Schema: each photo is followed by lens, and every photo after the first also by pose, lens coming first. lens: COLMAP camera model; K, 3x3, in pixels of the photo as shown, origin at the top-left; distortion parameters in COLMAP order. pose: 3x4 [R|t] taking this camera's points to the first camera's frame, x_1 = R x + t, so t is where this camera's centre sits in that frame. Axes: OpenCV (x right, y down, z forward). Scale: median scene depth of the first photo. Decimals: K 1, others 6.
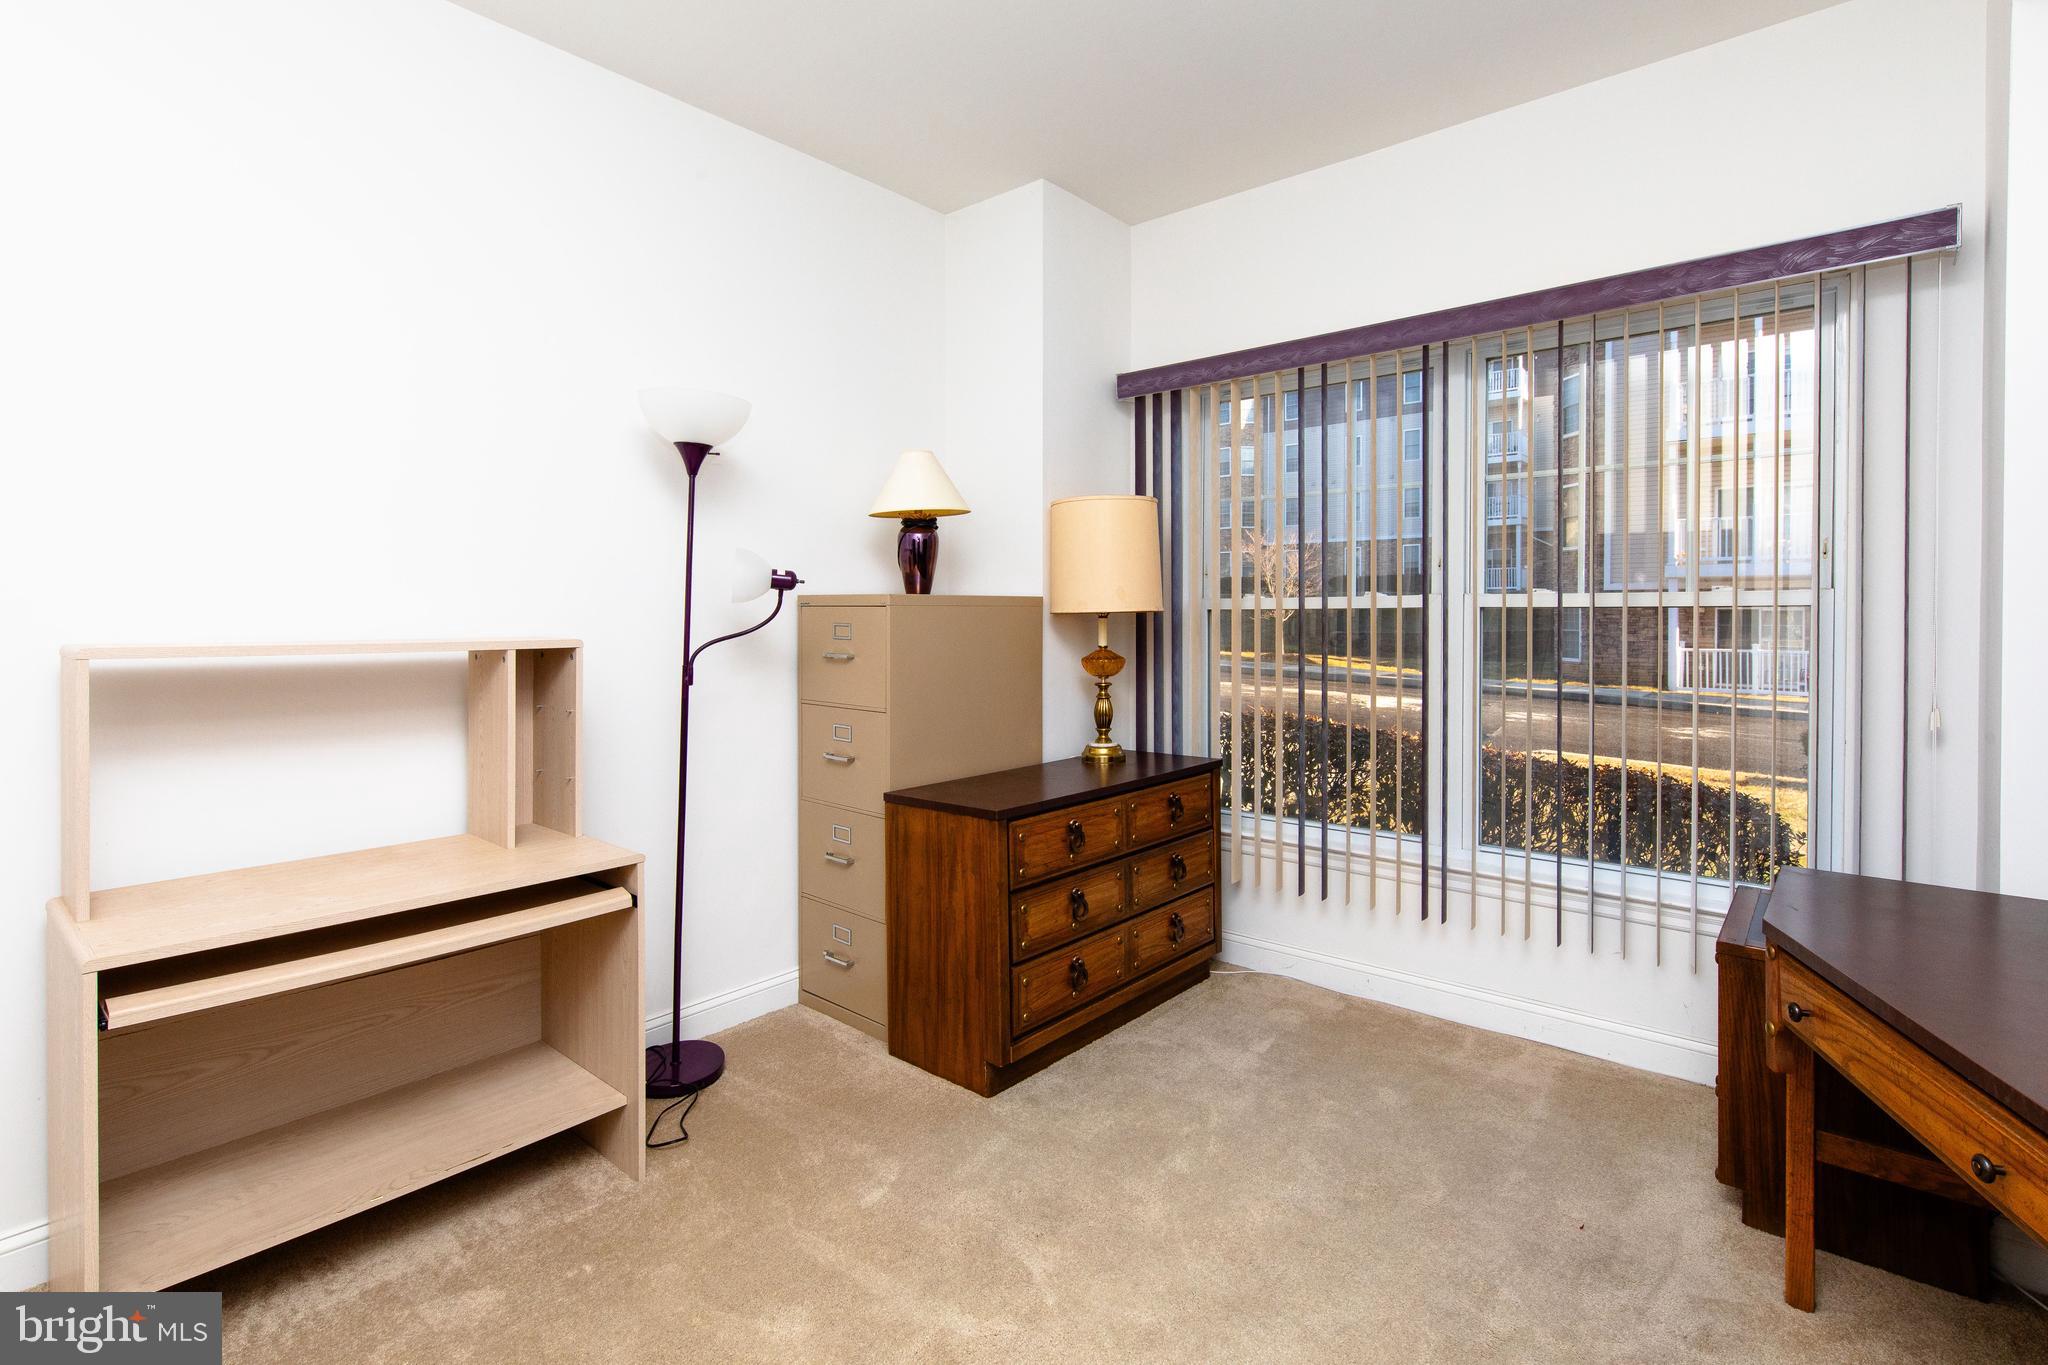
lens RADIAL K [[950.1, 0, 1025.0], [0, 950.1, 627.8], [0, 0, 1]] dist [-0.053170, 0.000008]
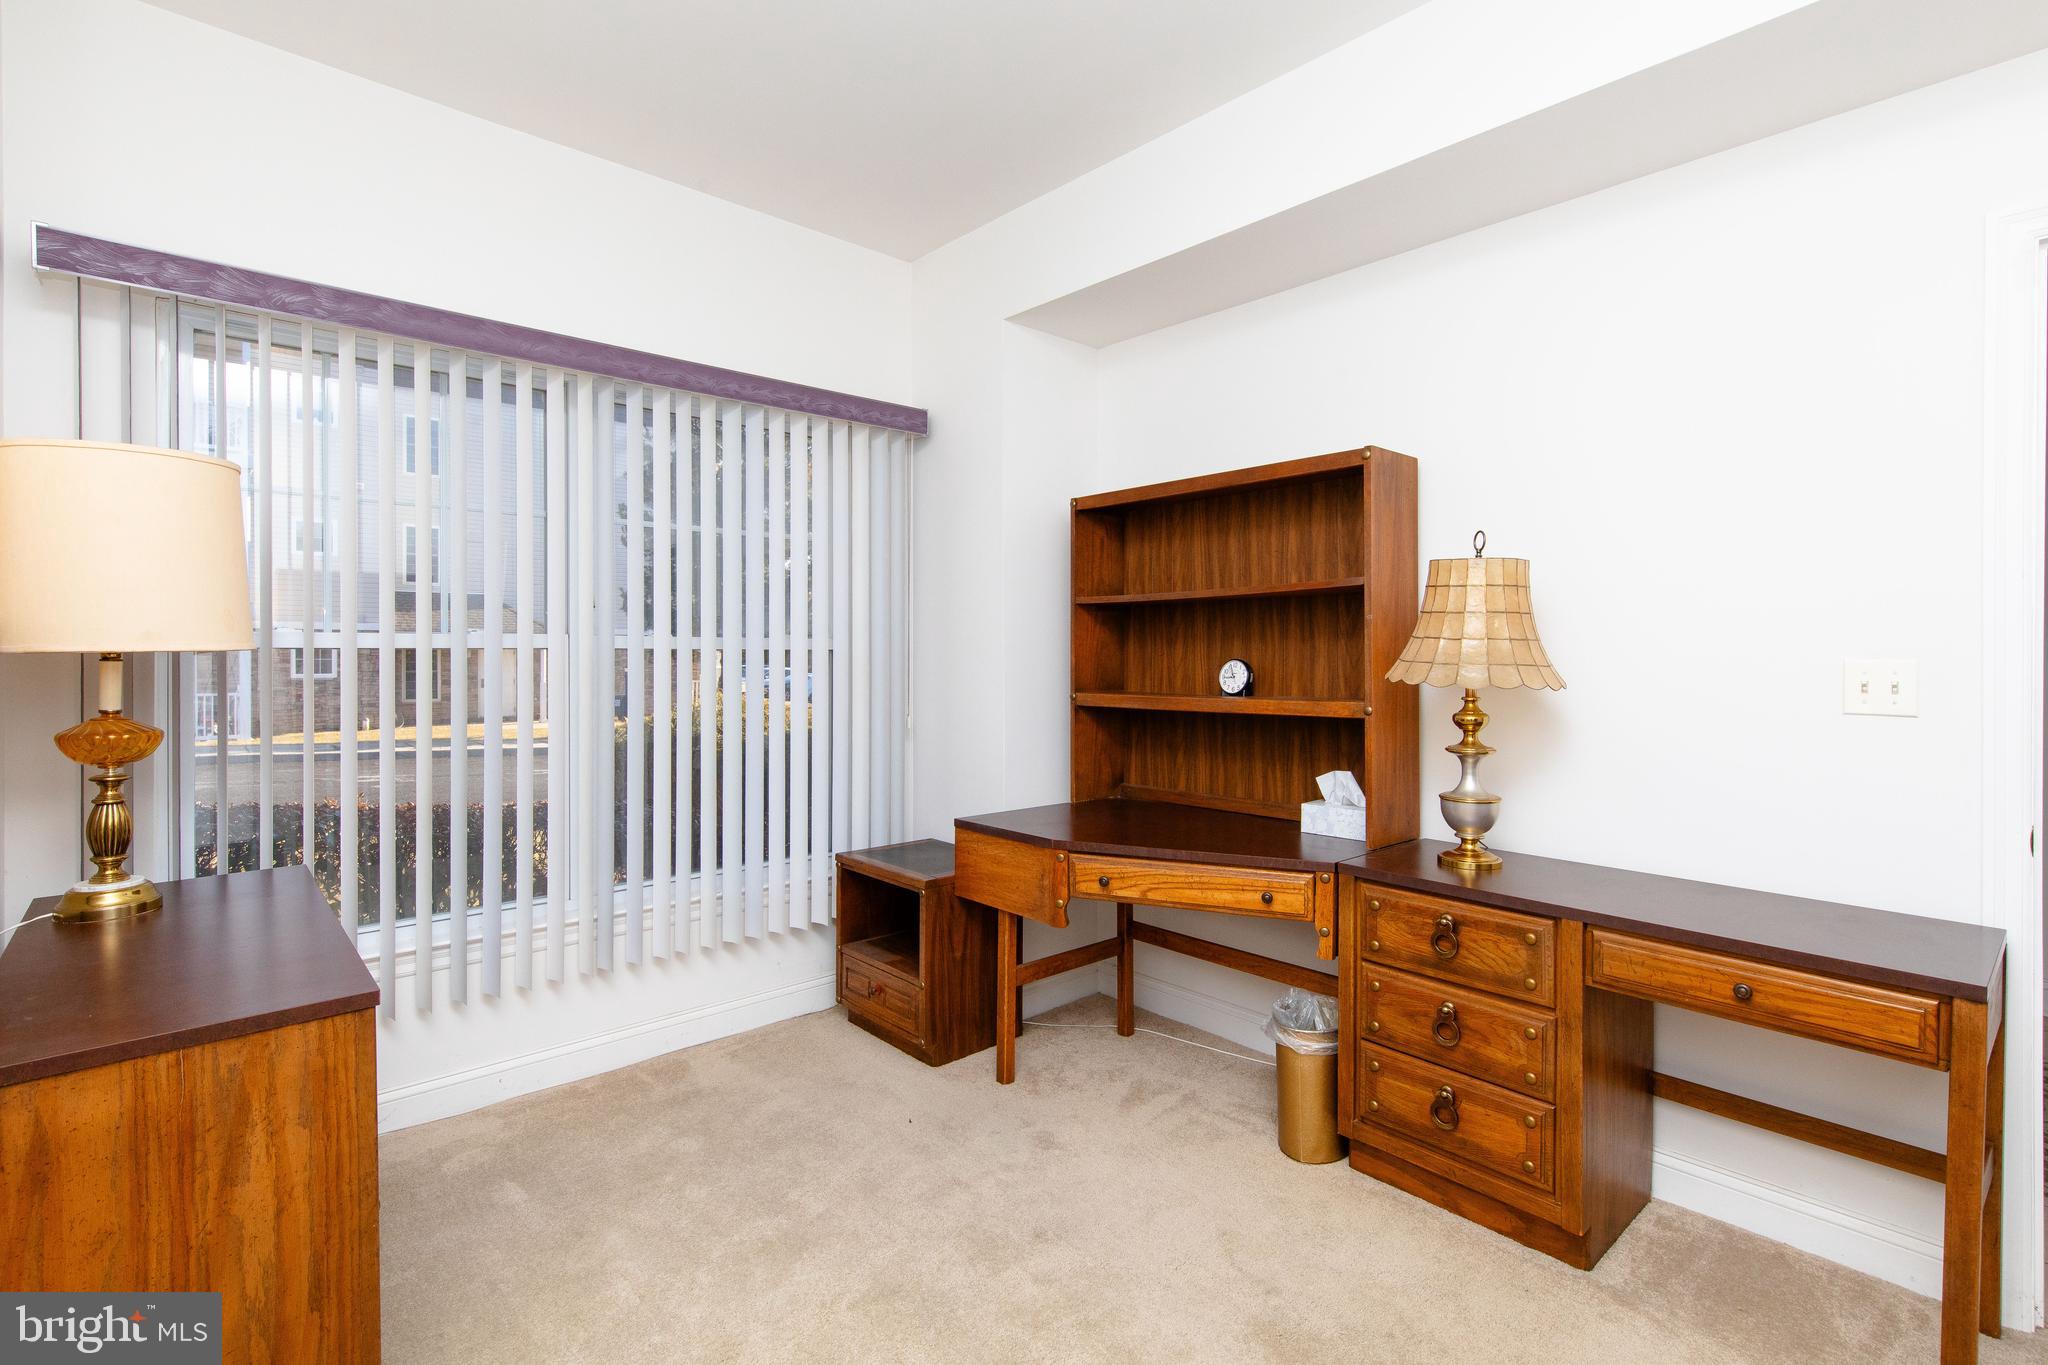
lens RADIAL K [[944.6, 0, 1024.0], [0, 944.6, 682.5], [0, 0, 1]] dist [0.001146, 0.000156]
pose [[0.104572, -0.022155, 0.994271, -0.462591], [0.010322, 0.999722, 0.021191, -0.004419], [-0.994464, 0.008047, 0.104771, 0.438999]]
